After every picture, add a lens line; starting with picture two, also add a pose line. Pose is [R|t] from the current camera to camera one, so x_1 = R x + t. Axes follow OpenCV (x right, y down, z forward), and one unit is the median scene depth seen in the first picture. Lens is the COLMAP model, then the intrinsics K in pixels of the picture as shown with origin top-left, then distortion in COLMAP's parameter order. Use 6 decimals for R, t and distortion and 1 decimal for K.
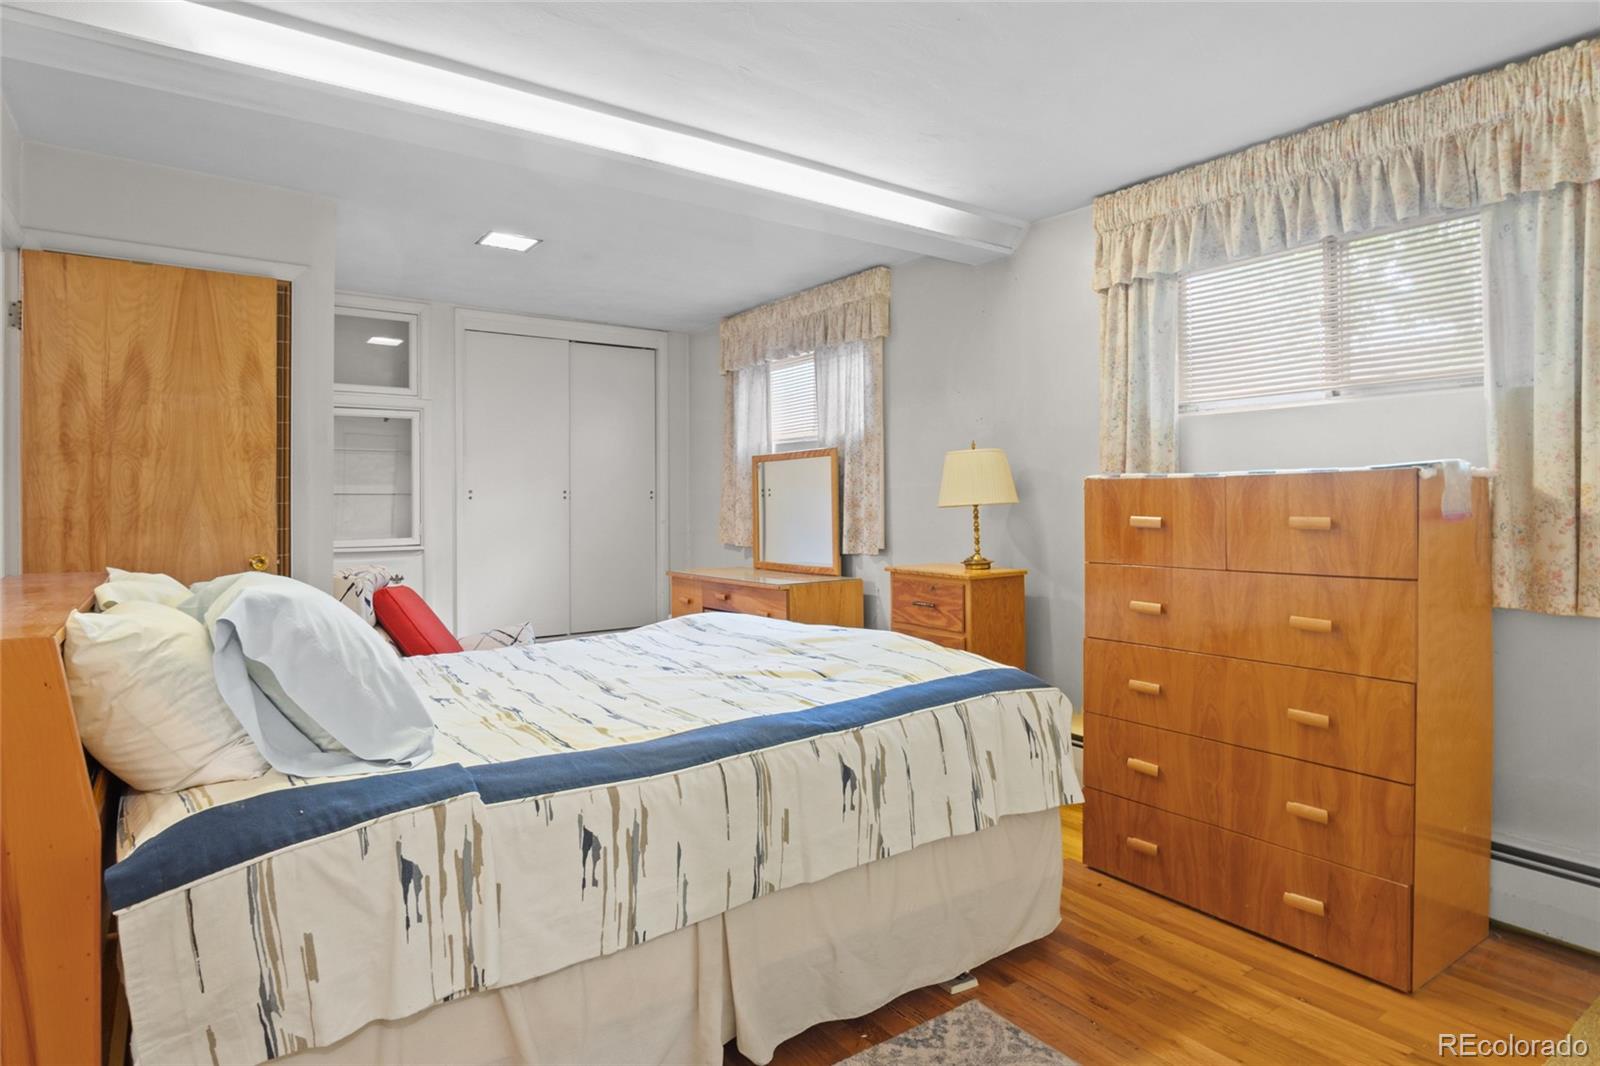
lens RADIAL K [[872.1, 0, 801.9], [0, 872.1, 524.9], [0, 0, 1]] dist [-0.033767, 0.006696]
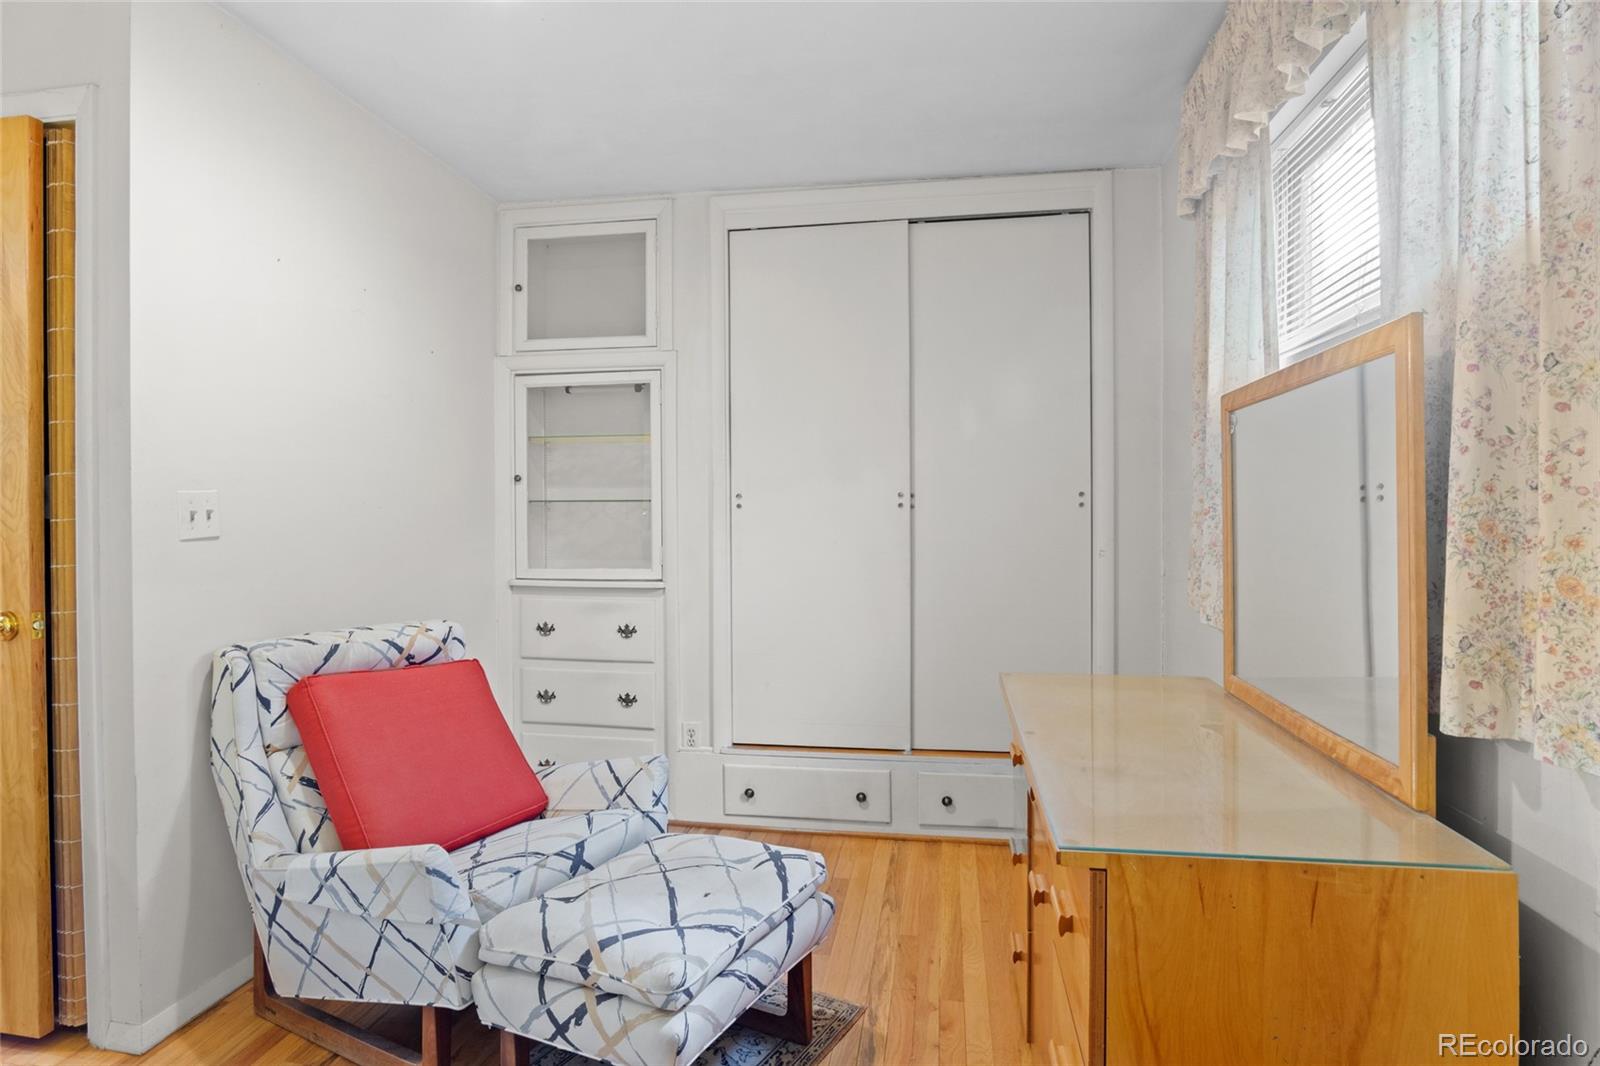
lens RADIAL K [[872.1, 0, 792.1], [0, 872.1, 517.5], [0, 0, 1]] dist [-0.033767, 0.006696]
pose [[0.703419, 0.008998, -0.710719, 0.081177], [-0.018327, 0.999817, -0.005481, -0.021301], [0.710539, 0.016880, 0.703455, 0.623154]]
